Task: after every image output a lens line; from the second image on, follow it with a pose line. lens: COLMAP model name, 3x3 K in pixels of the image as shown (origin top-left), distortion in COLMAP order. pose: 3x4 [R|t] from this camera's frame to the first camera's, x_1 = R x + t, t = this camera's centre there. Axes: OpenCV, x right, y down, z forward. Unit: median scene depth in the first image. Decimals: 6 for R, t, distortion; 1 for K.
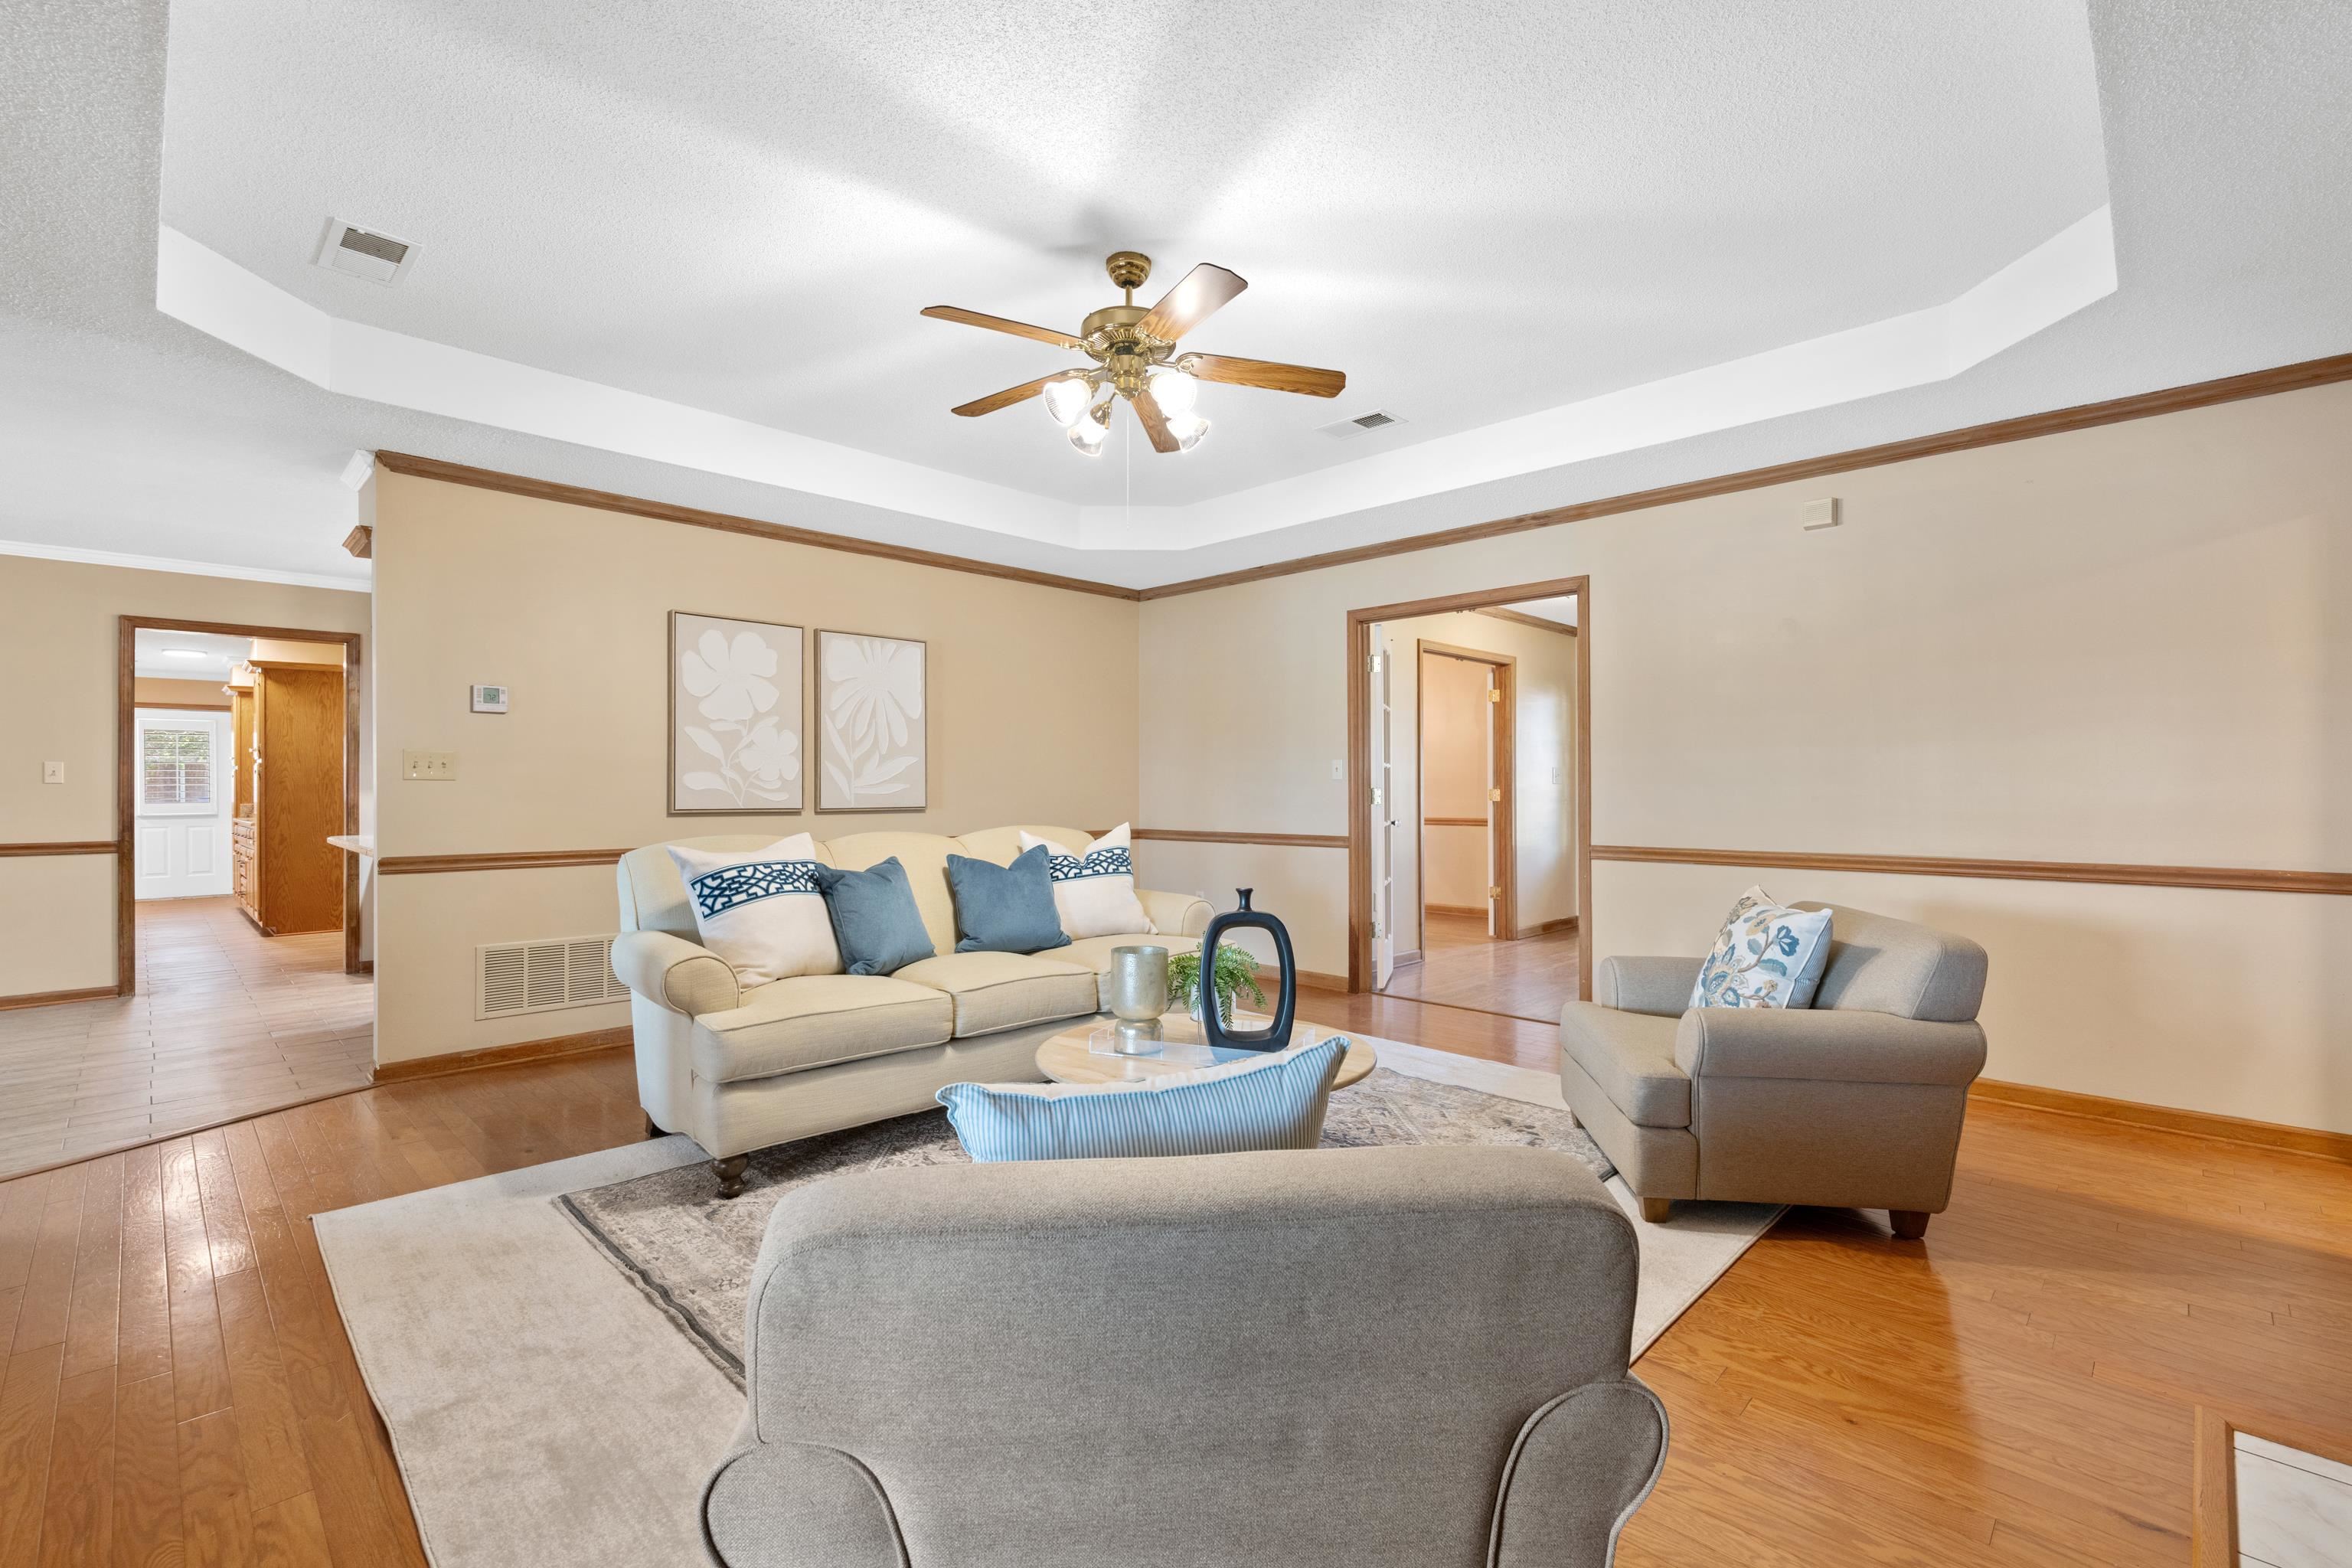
lens RADIAL K [[1026.7, 0, 1187.8], [0, 1026.7, 787.1], [0, 0, 1]] dist [-0.001205, -0.000384]
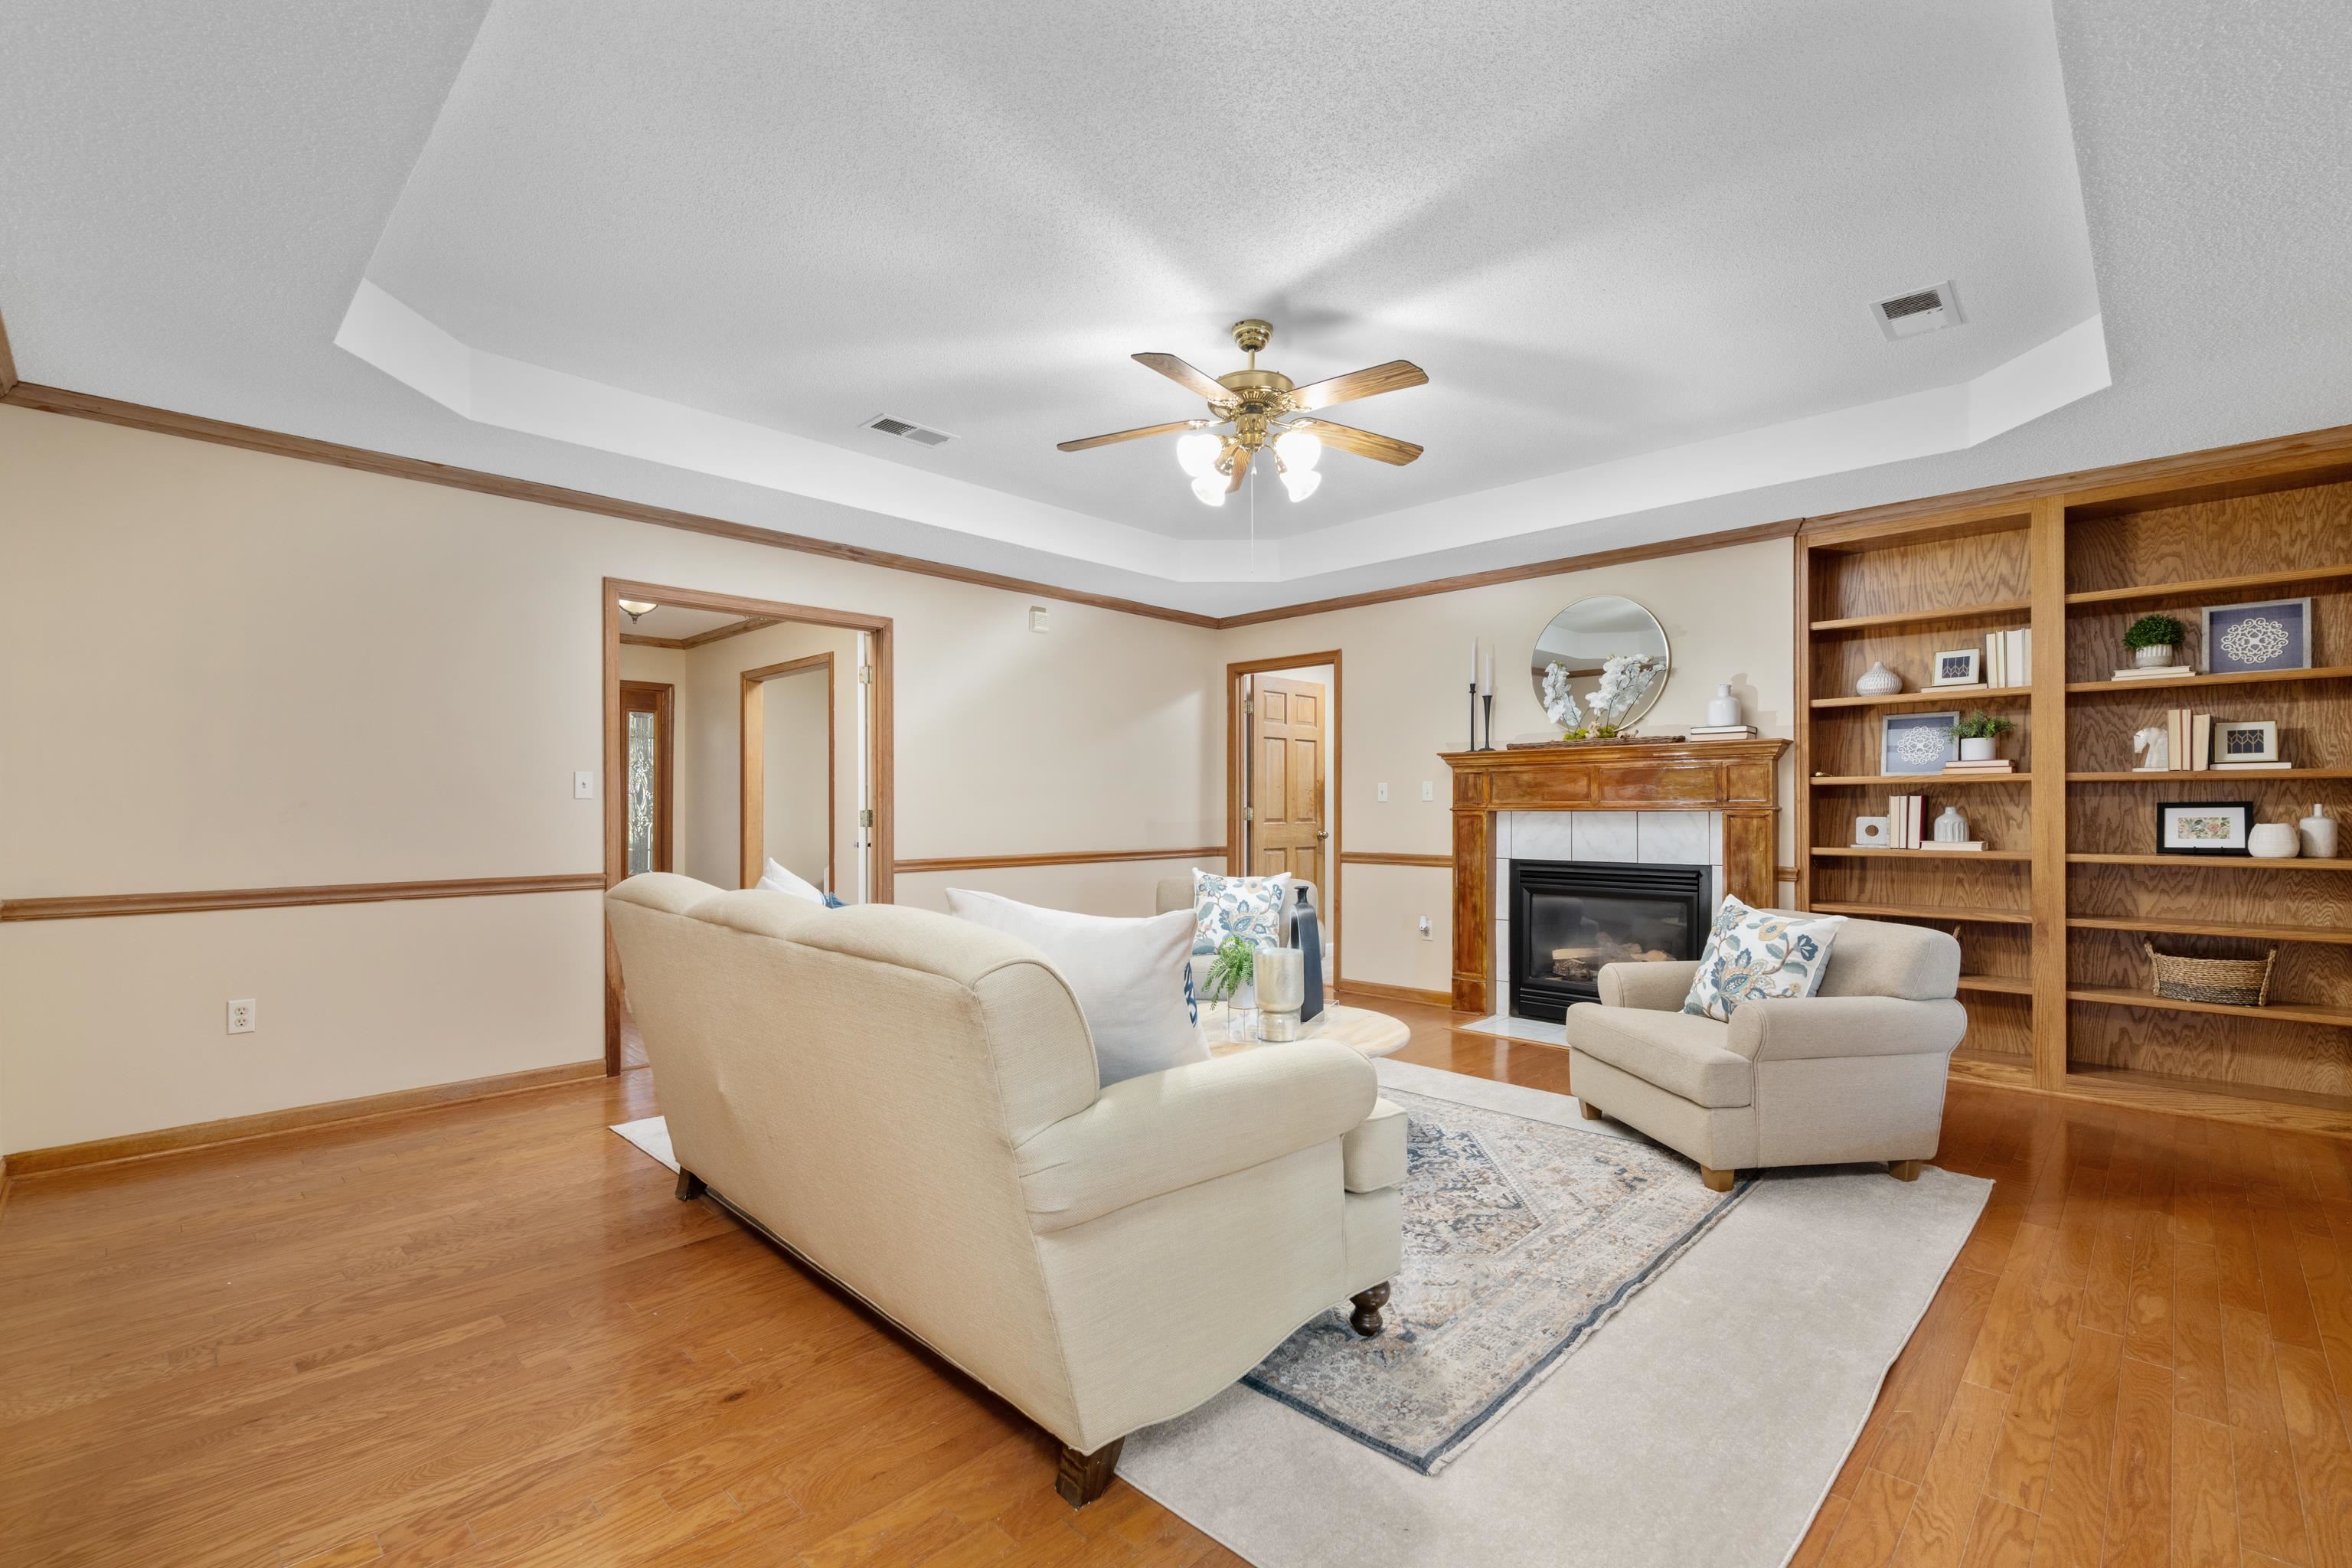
lens RADIAL K [[1035.2, 0, 1180.0], [0, 1035.2, 802.7], [0, 0, 1]] dist [-0.001387, -0.000068]
pose [[-0.008124, 0.006654, 0.999945, -0.830867], [-0.002121, 0.999975, -0.006672, 0.002426], [-0.999965, -0.002175, -0.008110, 0.774758]]
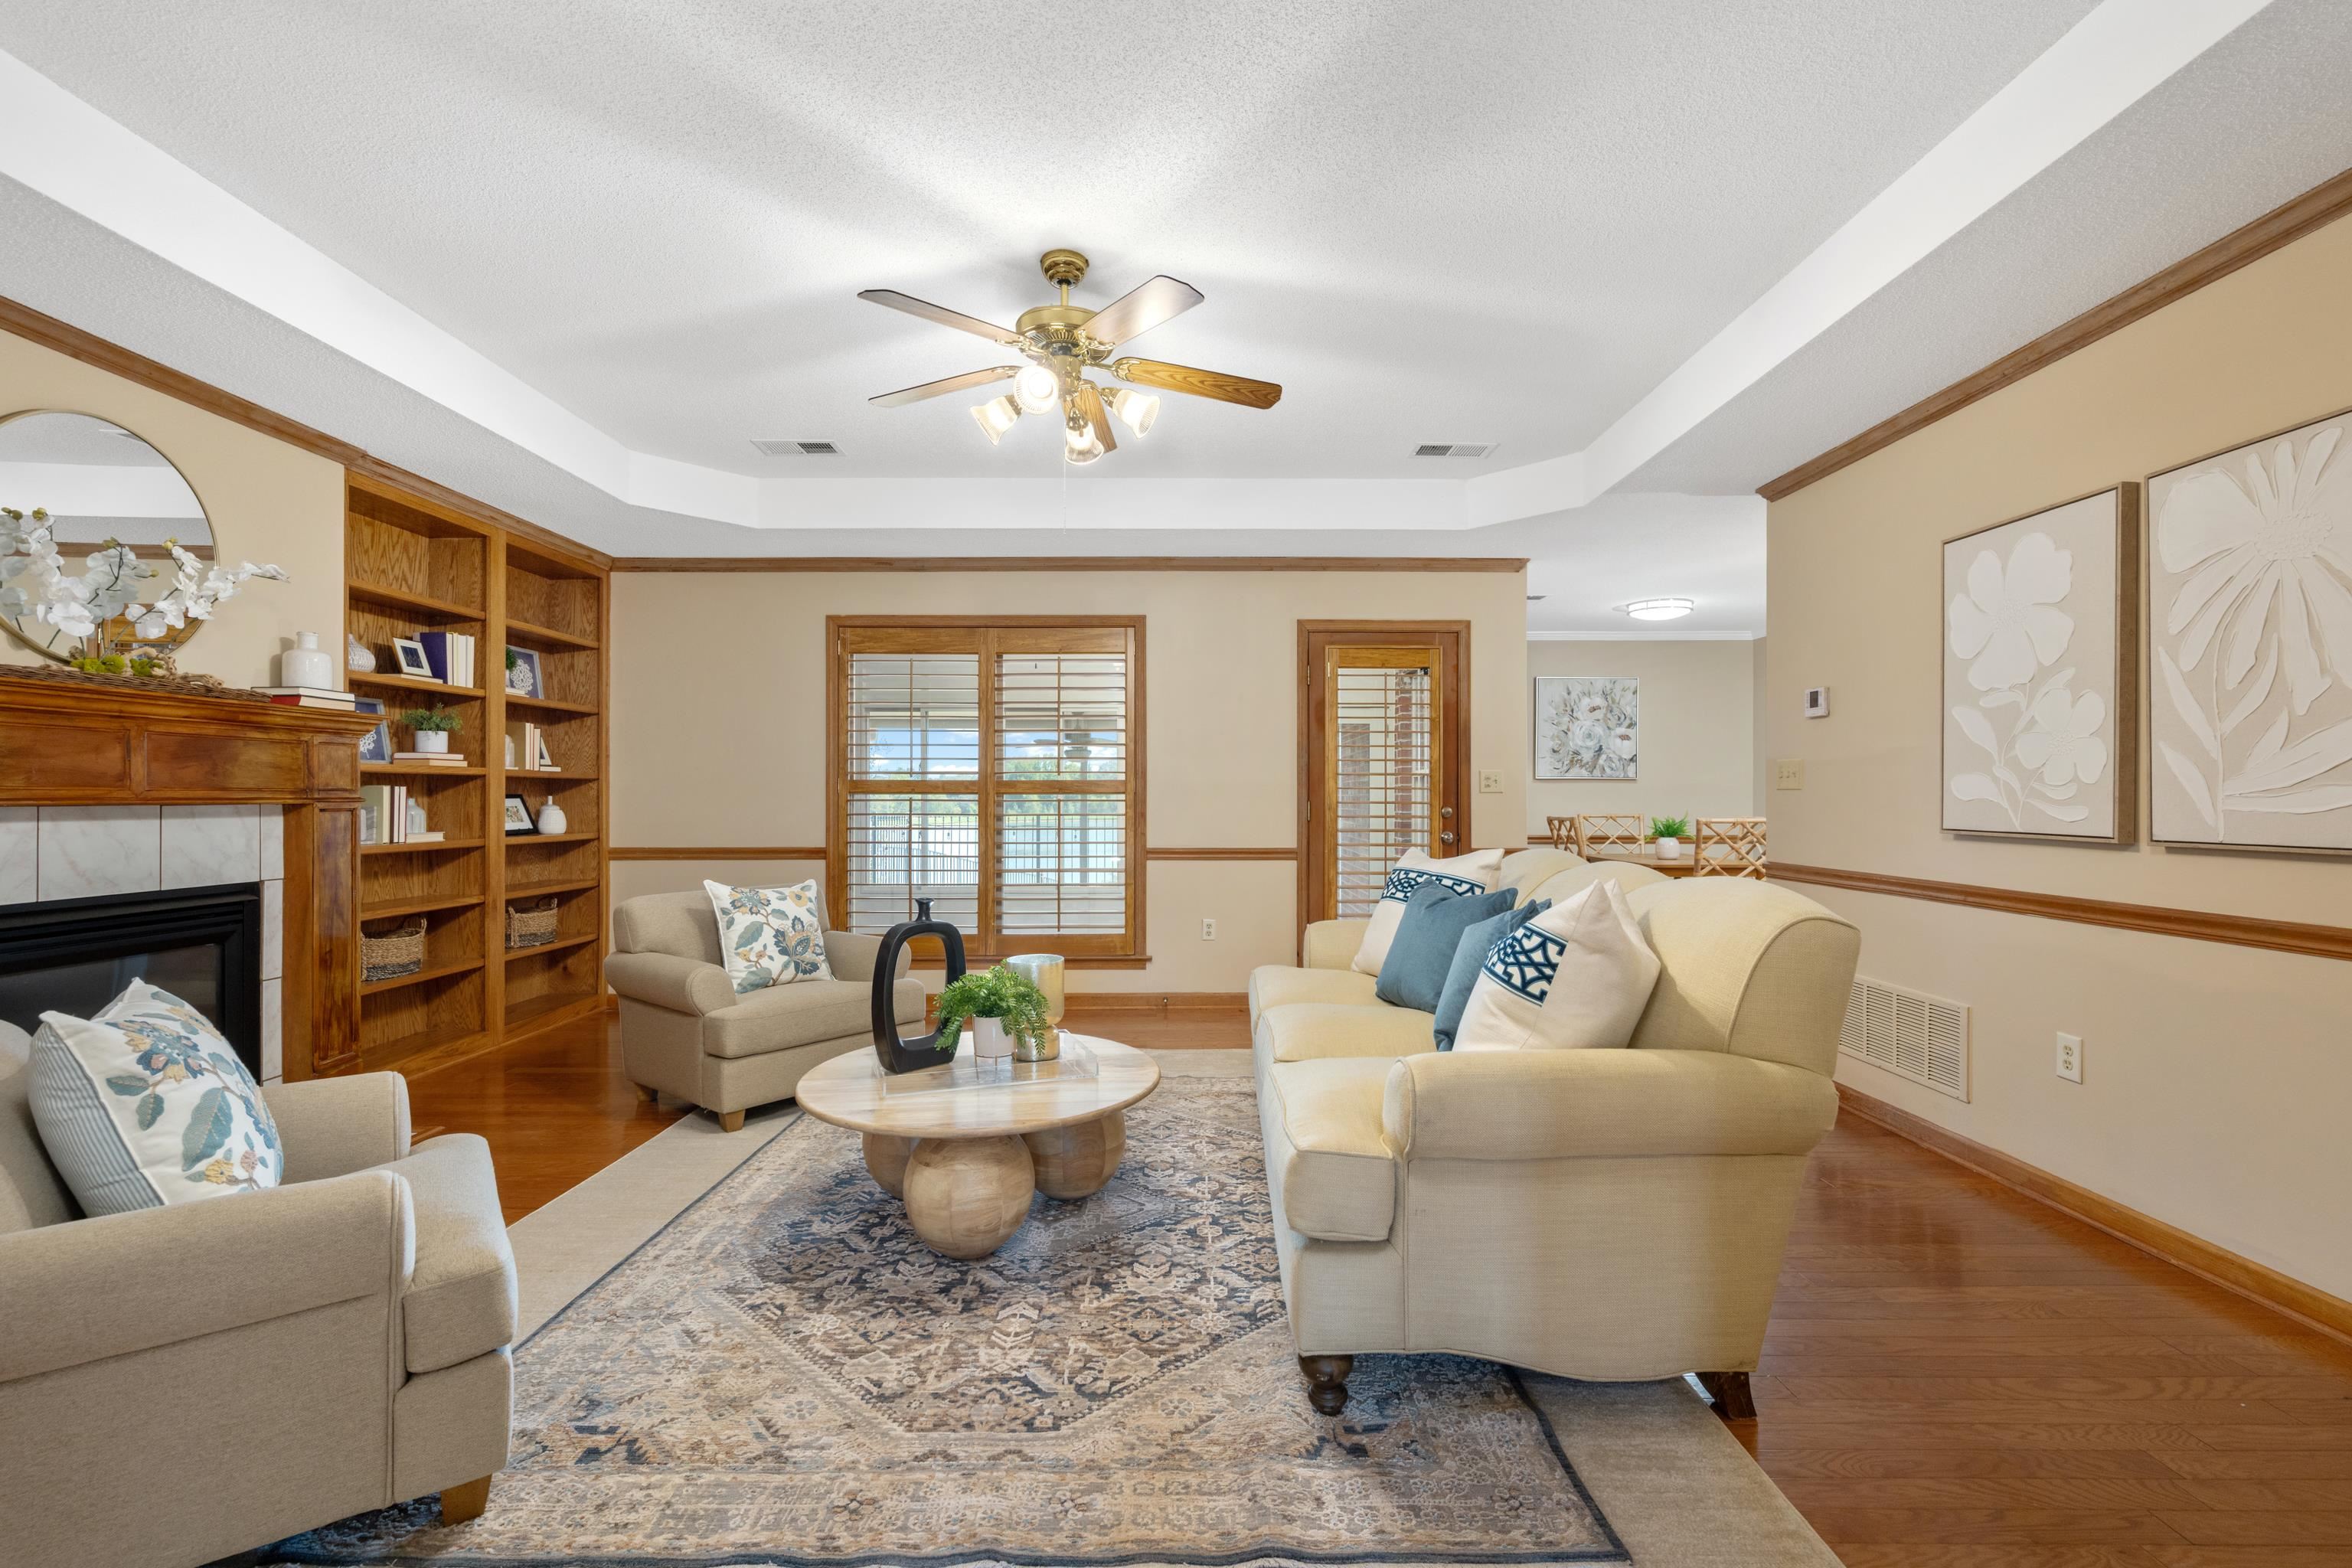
lens RADIAL K [[1026.7, 0, 1187.8], [0, 1026.7, 787.1], [0, 0, 1]] dist [-0.001205, -0.000384]
pose [[-0.711833, -0.005765, -0.702325, 0.387139], [0.002045, 0.999945, -0.010280, -0.000527], [0.702345, -0.008754, -0.711782, 1.264944]]
